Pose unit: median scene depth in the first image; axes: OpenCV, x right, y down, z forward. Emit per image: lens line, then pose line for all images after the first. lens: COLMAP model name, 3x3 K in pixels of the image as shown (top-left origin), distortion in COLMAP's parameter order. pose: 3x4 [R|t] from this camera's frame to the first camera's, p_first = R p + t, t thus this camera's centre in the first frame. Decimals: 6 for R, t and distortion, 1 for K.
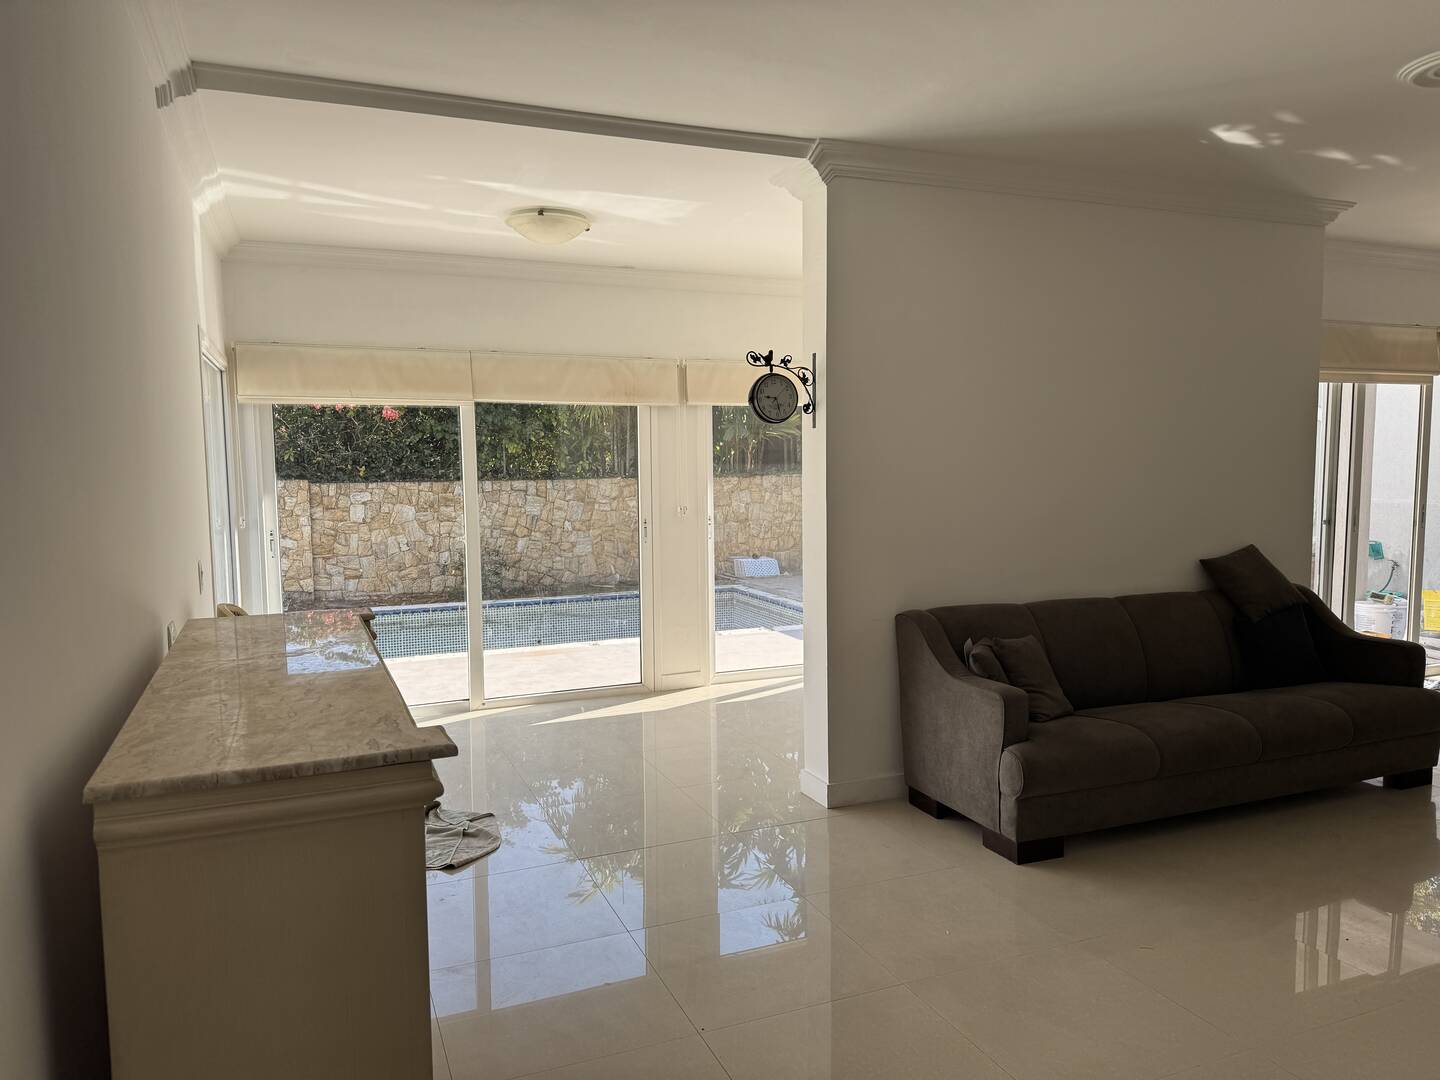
lens RADIAL K [[1002.1, 0, 752.7], [0, 1002.1, 538.4], [0, 0, 1]] dist [0.045052, -0.065321]
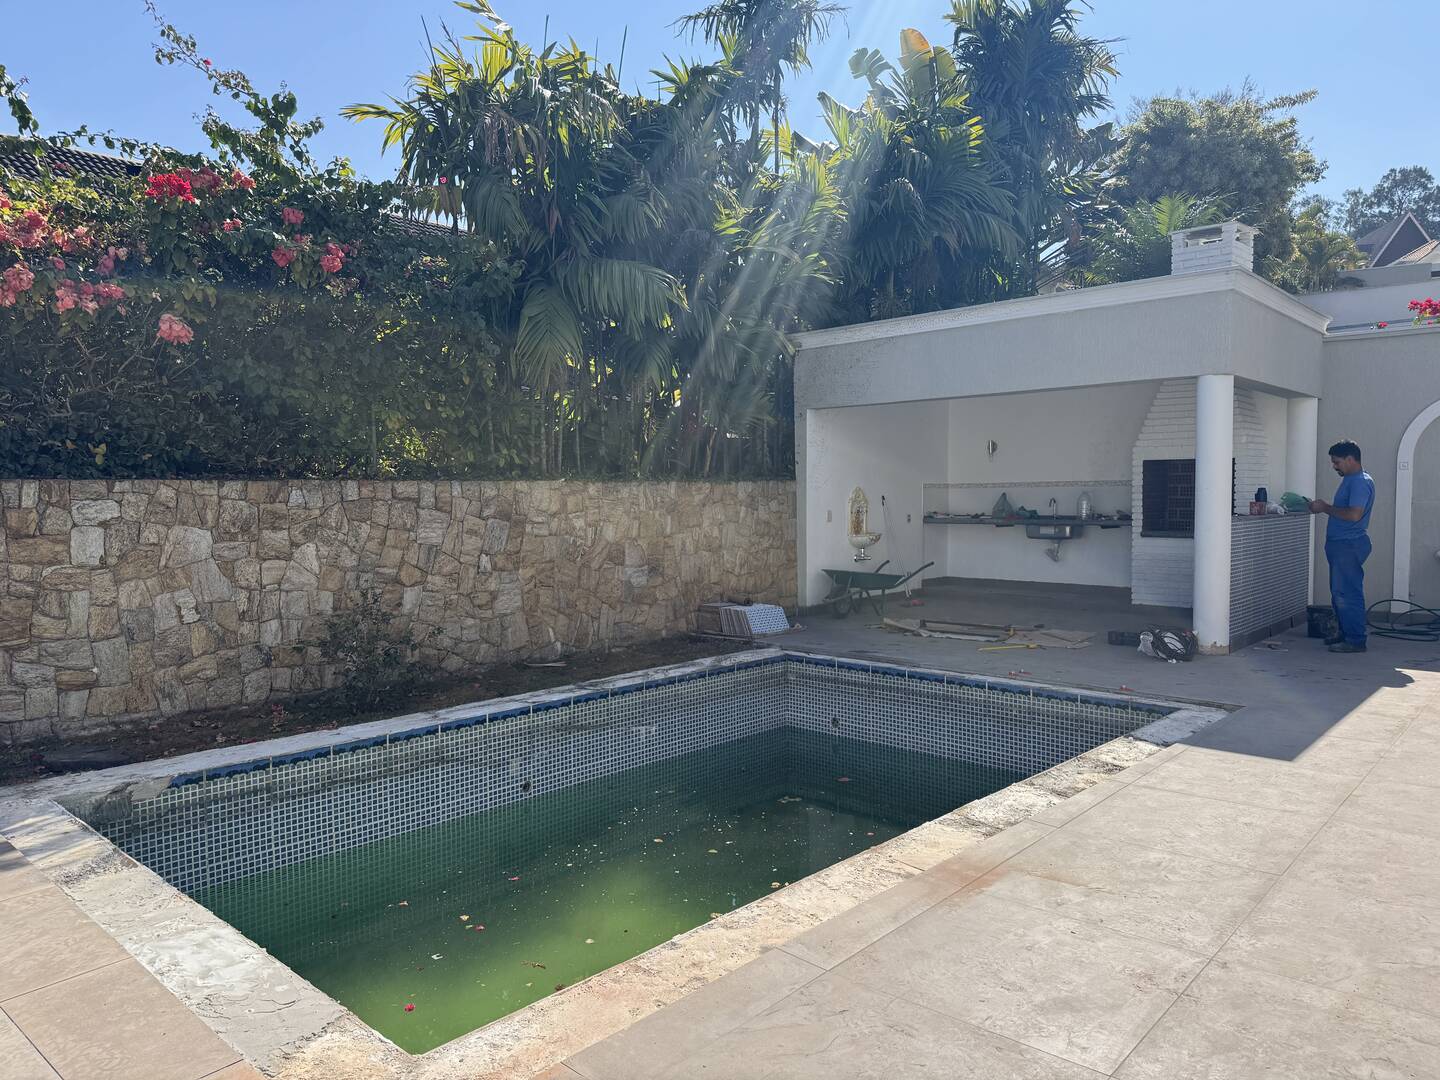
lens RADIAL K [[1002.1, 0, 718.3], [0, 1002.1, 543.4], [0, 0, 1]] dist [0.045052, -0.065321]
pose [[0.909770, -0.016771, 0.414773, -0.317582], [0.028132, 0.999377, -0.021295, -0.008186], [-0.414157, 0.031042, 0.909676, 0.457117]]
